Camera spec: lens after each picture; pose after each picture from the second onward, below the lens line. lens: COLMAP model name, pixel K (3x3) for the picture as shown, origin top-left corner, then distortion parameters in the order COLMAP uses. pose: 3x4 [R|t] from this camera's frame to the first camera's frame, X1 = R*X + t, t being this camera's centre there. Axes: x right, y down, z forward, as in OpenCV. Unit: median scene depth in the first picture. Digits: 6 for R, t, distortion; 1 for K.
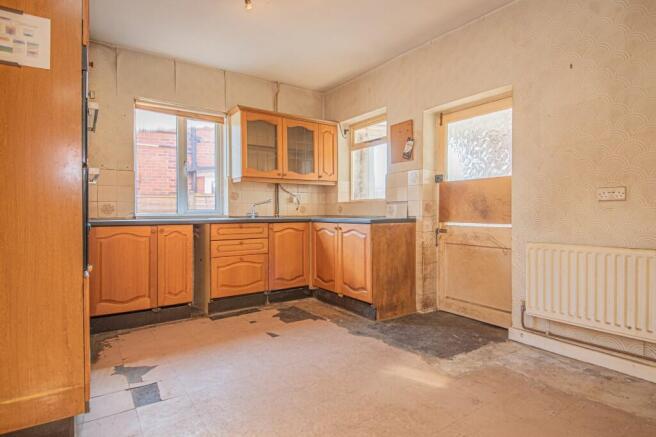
lens RADIAL K [[353.9, 0, 328.6], [0, 353.9, 216.2], [0, 0, 1]] dist [0.031061, -0.002093]
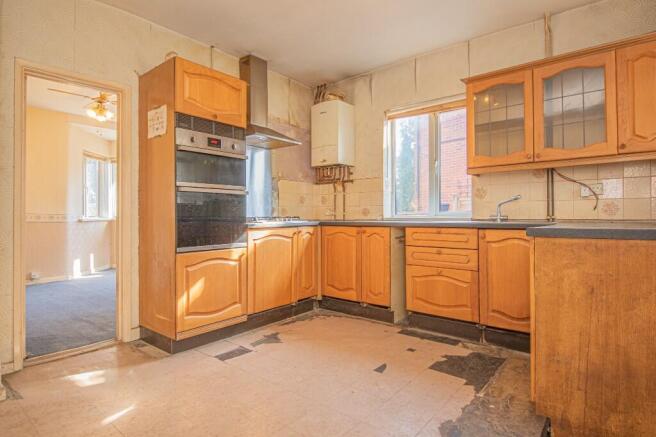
lens RADIAL K [[353.9, 0, 328.8], [0, 353.9, 215.7], [0, 0, 1]] dist [0.031061, -0.002093]
pose [[0.278535, -0.000231, -0.960426, 0.464366], [-0.007406, 0.999970, -0.002388, -0.003688], [0.960397, 0.007778, 0.278525, 0.536552]]
